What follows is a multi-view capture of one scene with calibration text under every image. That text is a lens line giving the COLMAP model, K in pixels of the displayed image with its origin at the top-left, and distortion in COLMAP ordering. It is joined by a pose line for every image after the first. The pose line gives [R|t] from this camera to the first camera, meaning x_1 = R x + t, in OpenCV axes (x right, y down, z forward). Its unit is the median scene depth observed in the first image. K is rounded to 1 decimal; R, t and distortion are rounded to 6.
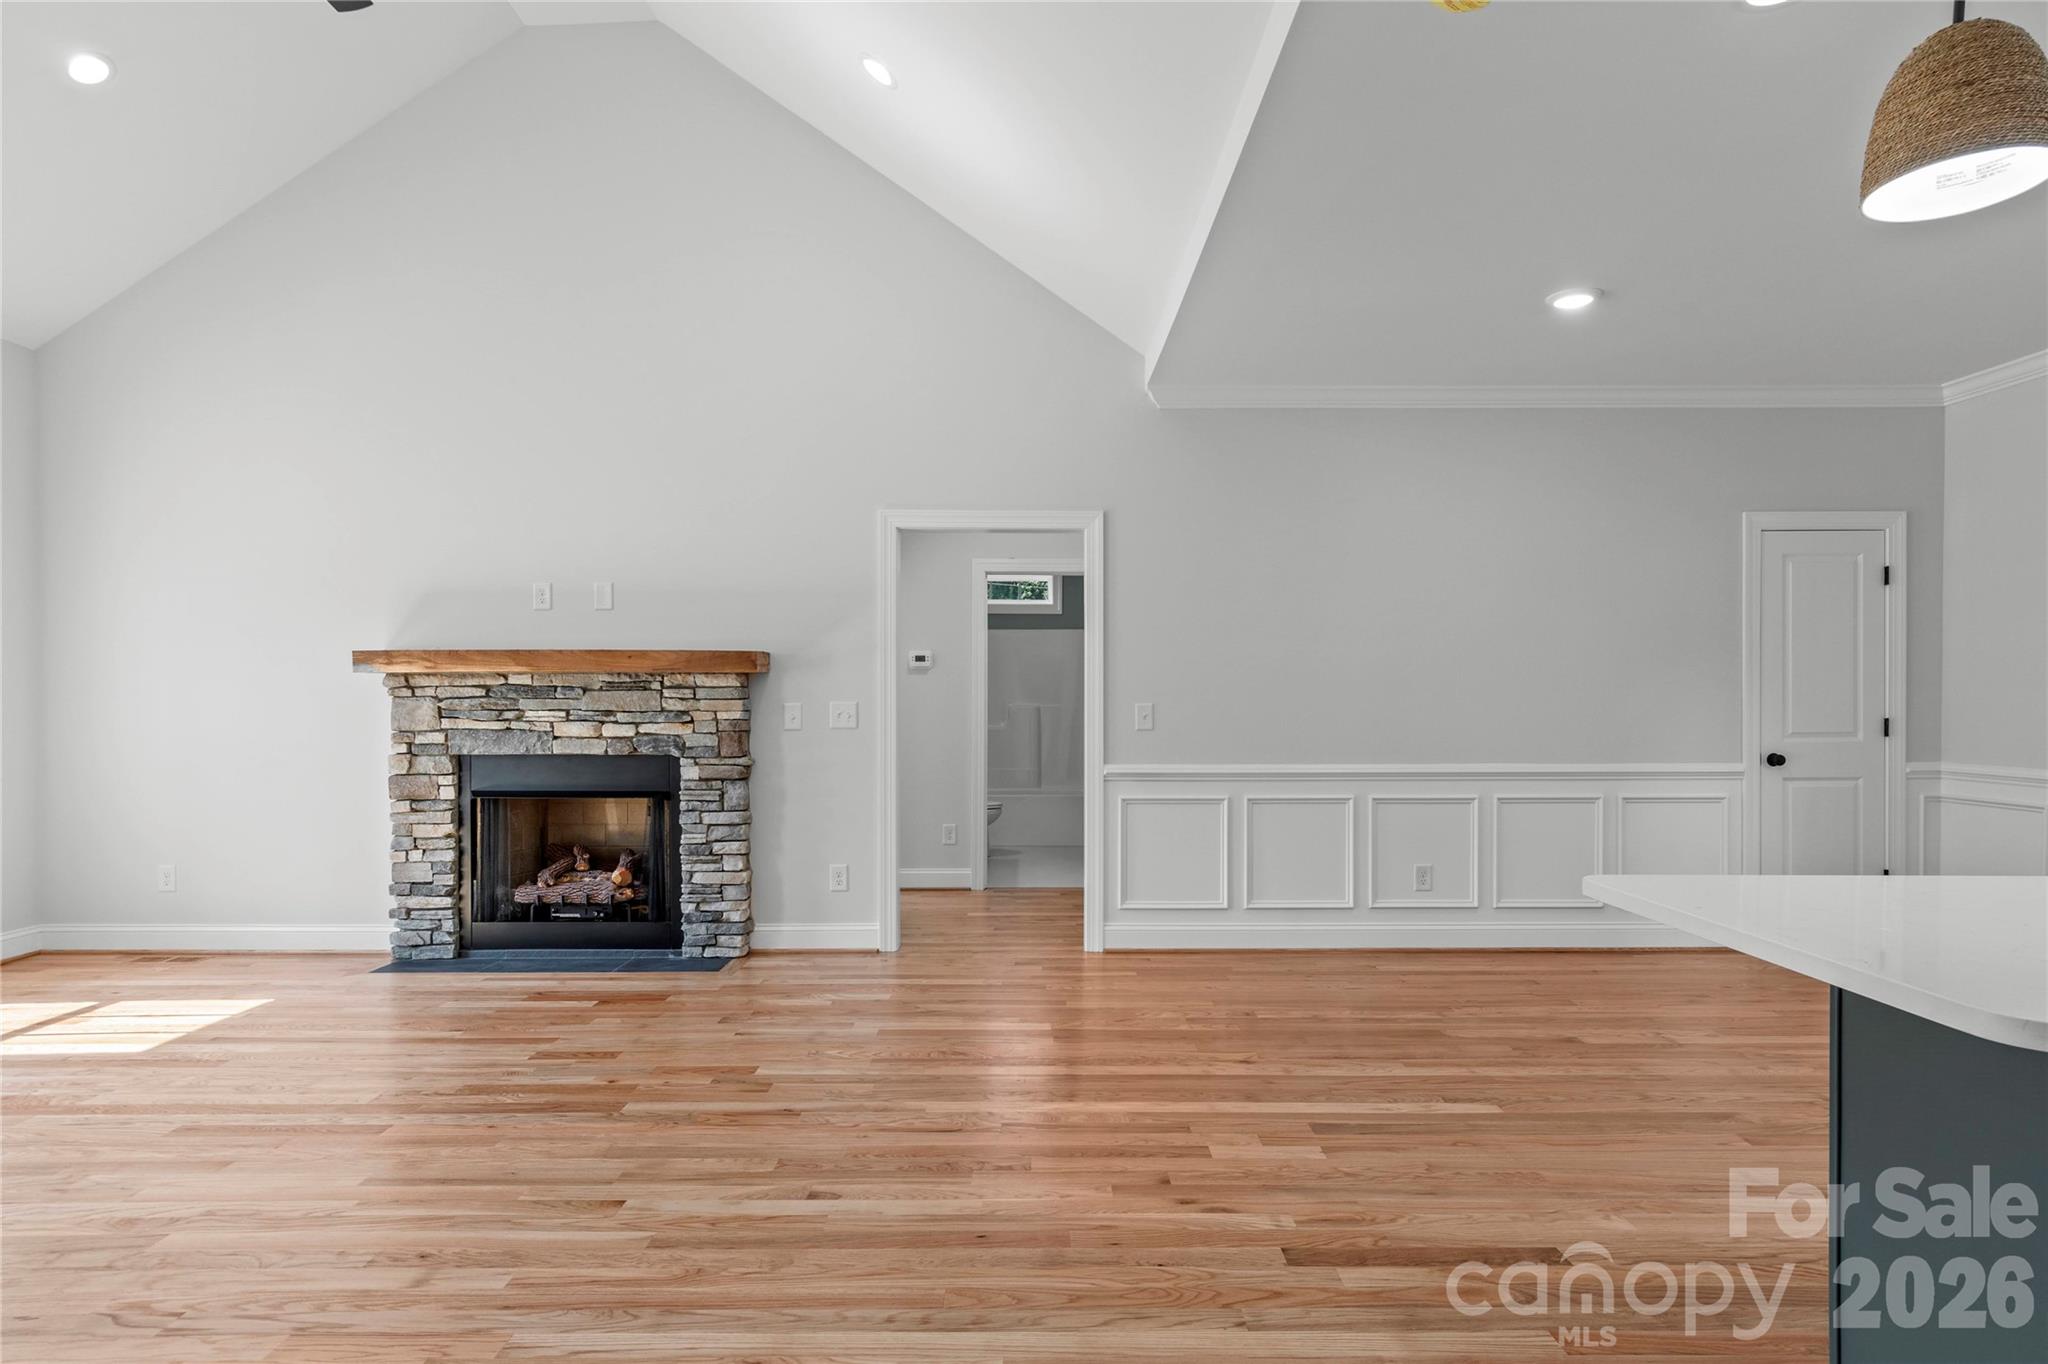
lens RADIAL K [[1126.4, 0, 1052.2], [0, 1126.4, 718.6], [0, 0, 1]] dist [0.007854, -0.003093]
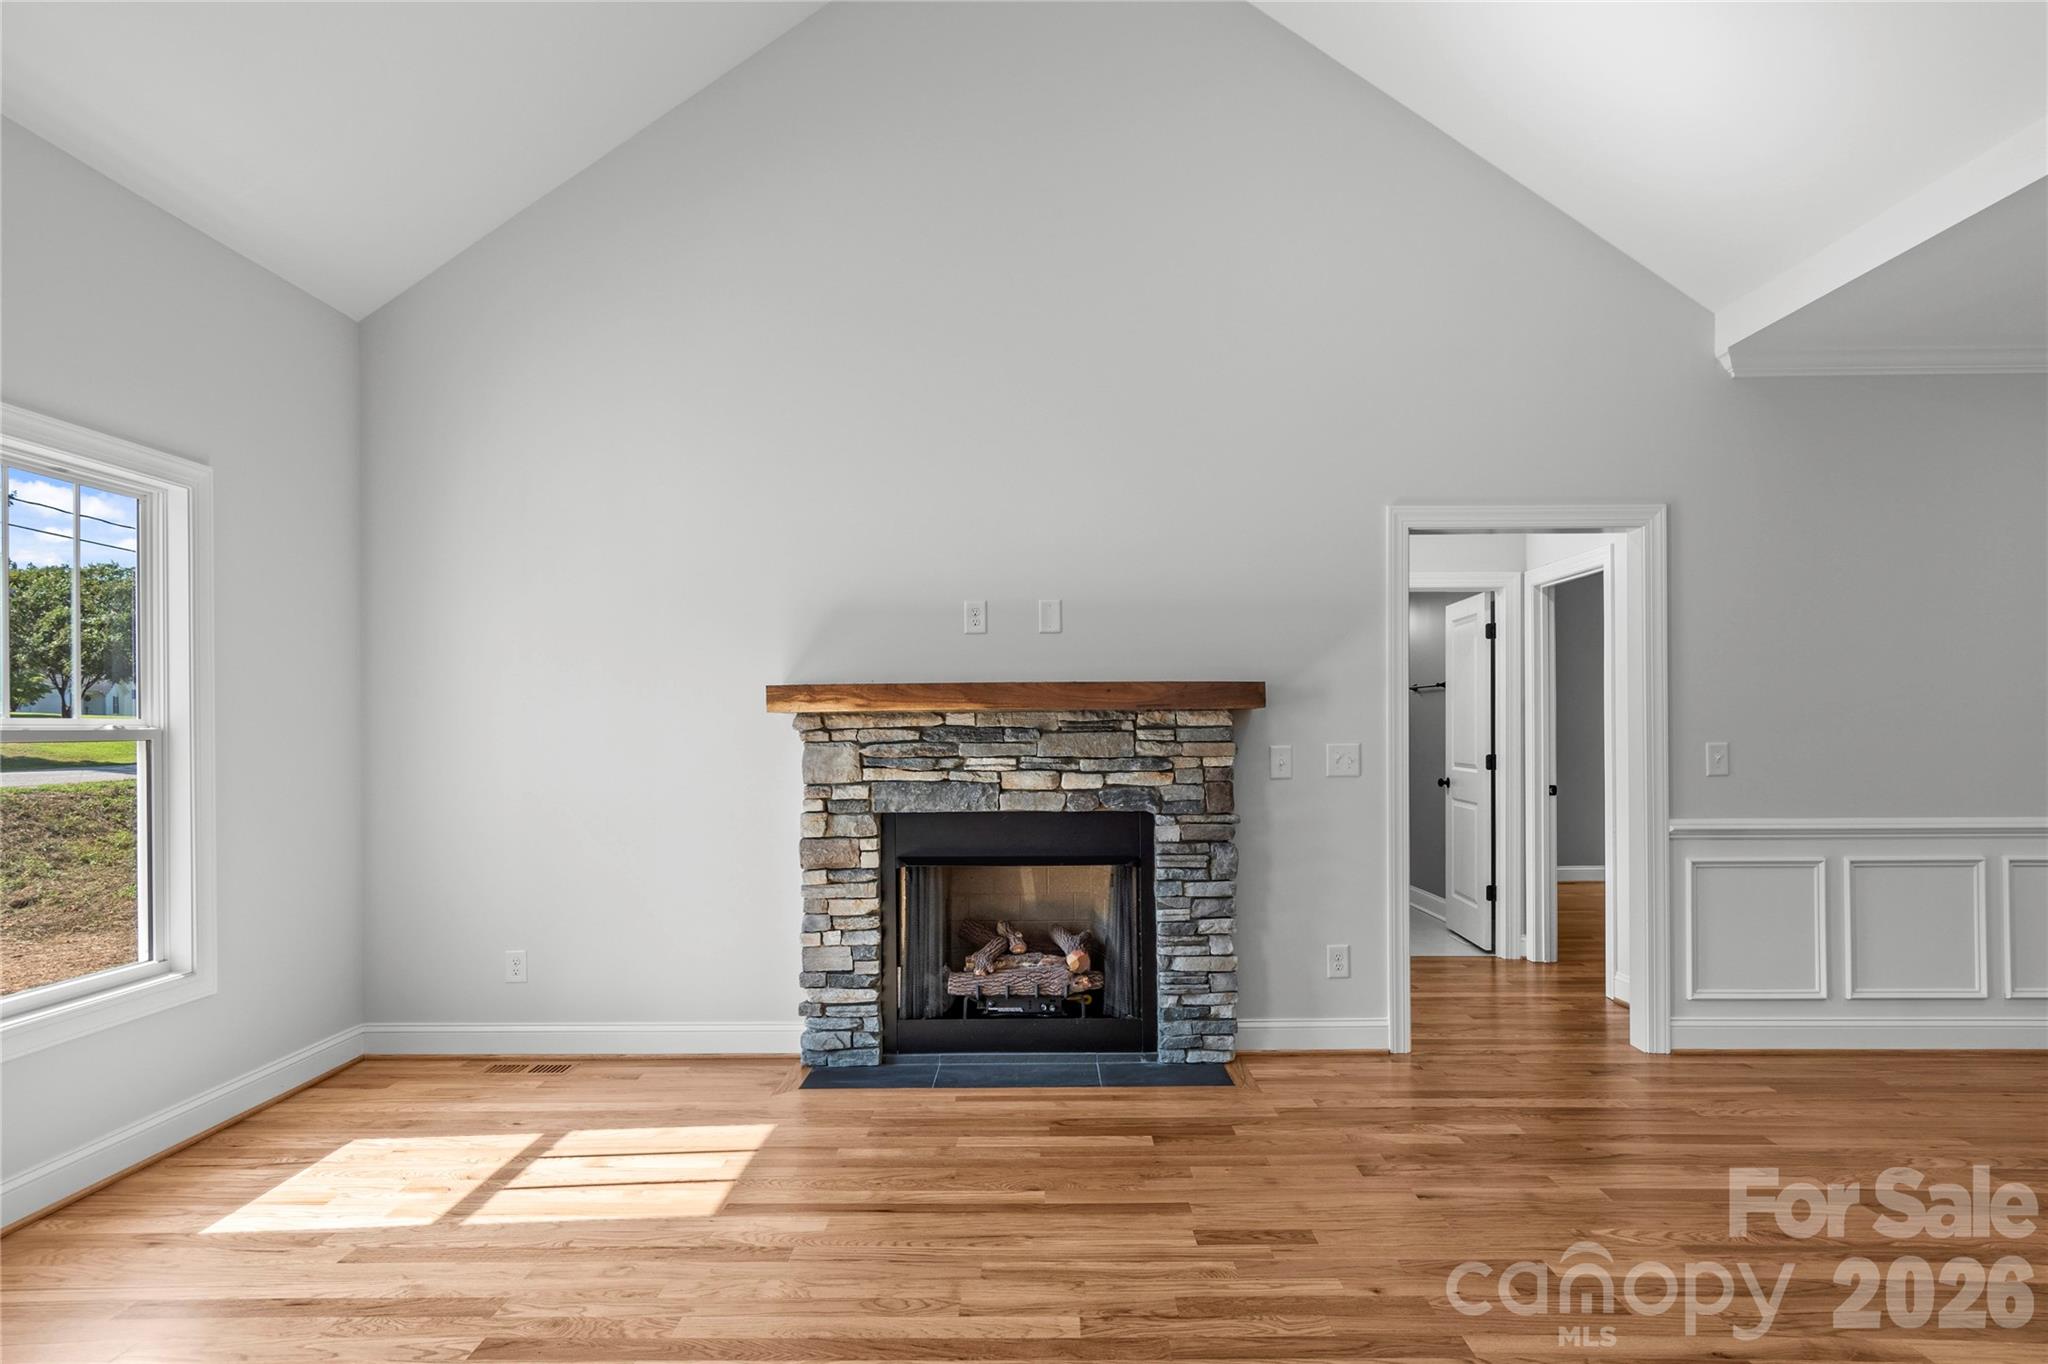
lens RADIAL K [[1126.4, 0, 1025.5], [0, 1126.4, 710.8], [0, 0, 1]] dist [0.007854, -0.003093]
pose [[0.999671, -0.009324, -0.023909, -0.404671], [0.008589, 0.999492, -0.030680, -0.015758], [0.024183, 0.030465, 0.999243, 0.188136]]
